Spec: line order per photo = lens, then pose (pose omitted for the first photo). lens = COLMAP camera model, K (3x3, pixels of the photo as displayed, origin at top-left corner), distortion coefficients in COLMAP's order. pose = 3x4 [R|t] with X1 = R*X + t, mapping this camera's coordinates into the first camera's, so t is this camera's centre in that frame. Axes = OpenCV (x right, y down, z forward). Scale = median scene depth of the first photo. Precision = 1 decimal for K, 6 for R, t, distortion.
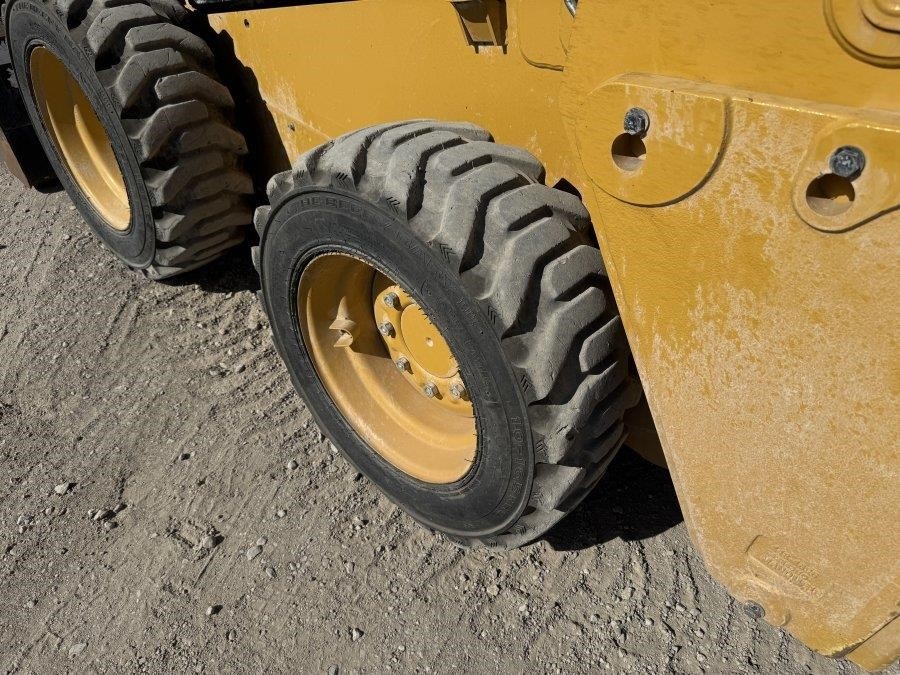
lens RADIAL K [[631.9, 0, 446.8], [0, 631.9, 336.9], [0, 0, 1]] dist [0.105362, -0.145378]
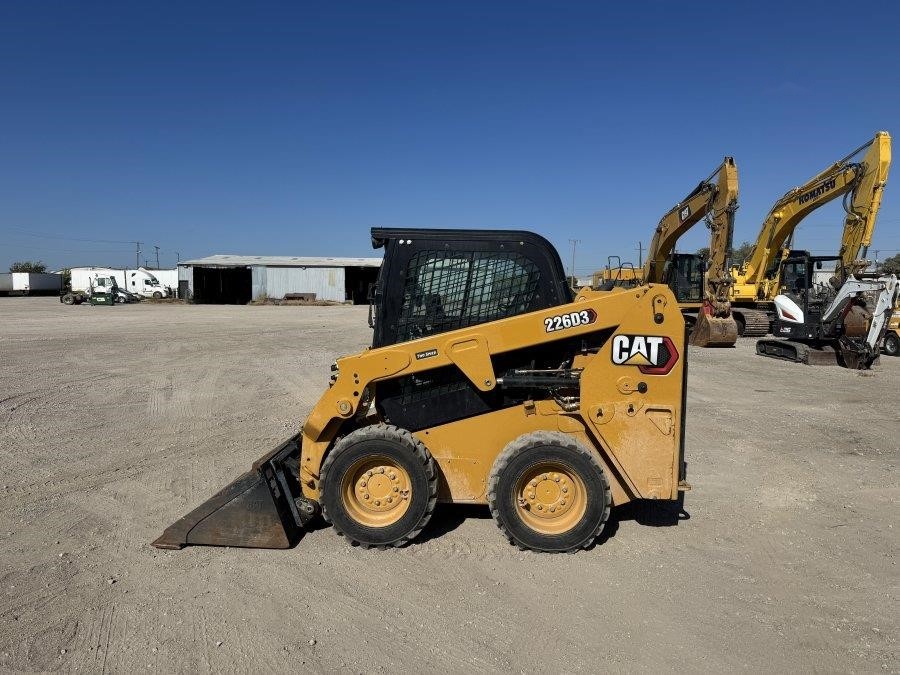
lens RADIAL K [[635.2, 0, 448.4], [0, 635.2, 325.2], [0, 0, 1]] dist [0.105838, -0.151608]
pose [[0.761910, -0.095761, 0.640564, -2.377411], [0.465345, 0.768842, -0.438561, 0.538679], [-0.450496, 0.632227, 0.630351, -1.400681]]
